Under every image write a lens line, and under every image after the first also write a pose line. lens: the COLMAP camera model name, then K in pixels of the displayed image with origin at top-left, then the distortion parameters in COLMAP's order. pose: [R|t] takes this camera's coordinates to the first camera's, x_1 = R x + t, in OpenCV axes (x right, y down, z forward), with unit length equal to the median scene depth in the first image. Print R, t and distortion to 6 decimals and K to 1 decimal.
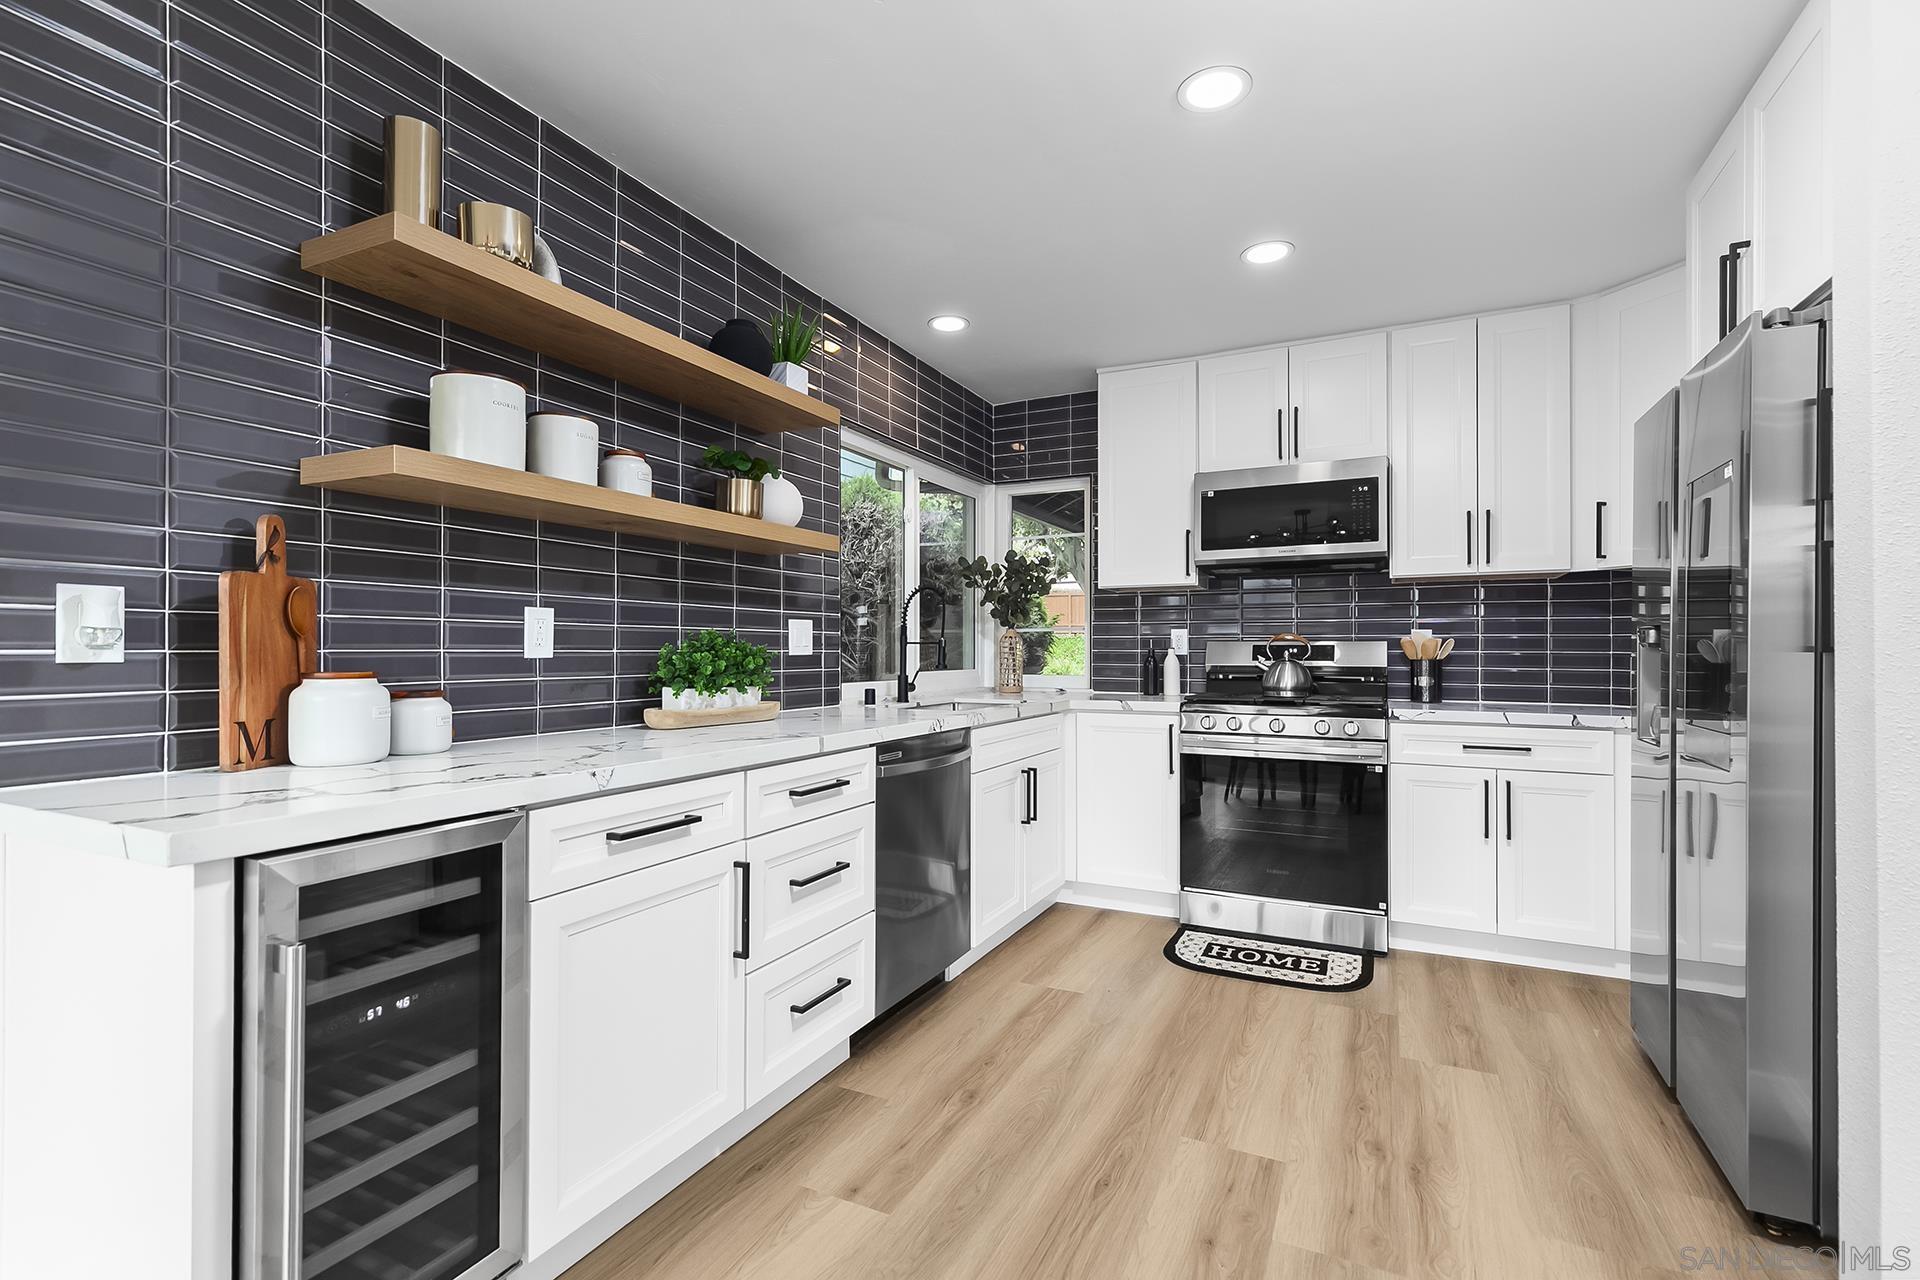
lens RADIAL K [[879.4, 0, 957.5], [0, 879.4, 652.8], [0, 0, 1]] dist [0.012899, -0.000121]
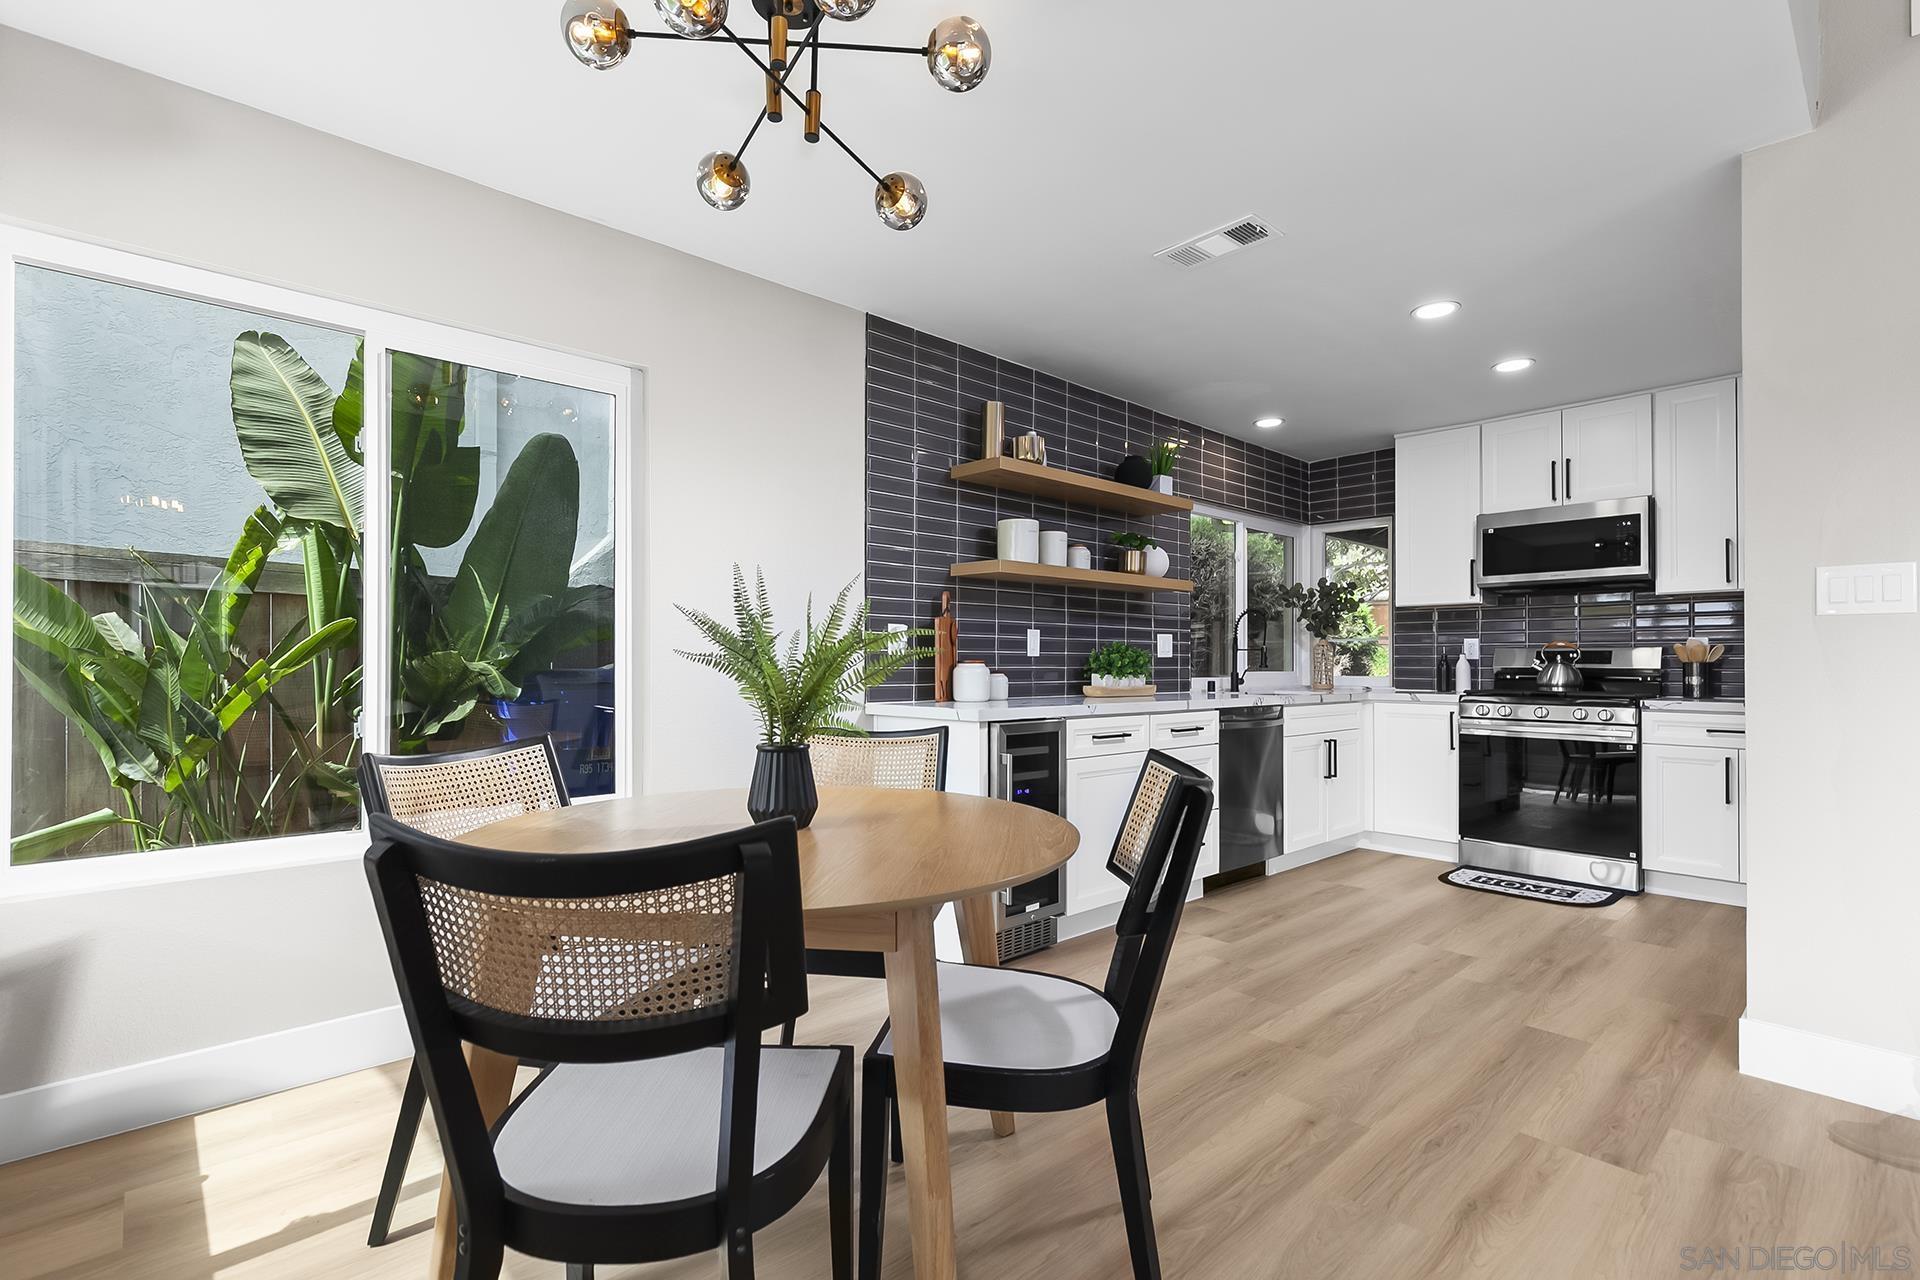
lens RADIAL K [[879.4, 0, 957.5], [0, 879.4, 652.8], [0, 0, 1]] dist [0.012899, -0.000121]
pose [[0.934753, -0.002192, -0.355291, 0.024737], [-0.002872, 0.999902, -0.013726, 0.014778], [0.355286, 0.013851, 0.934655, -0.491197]]
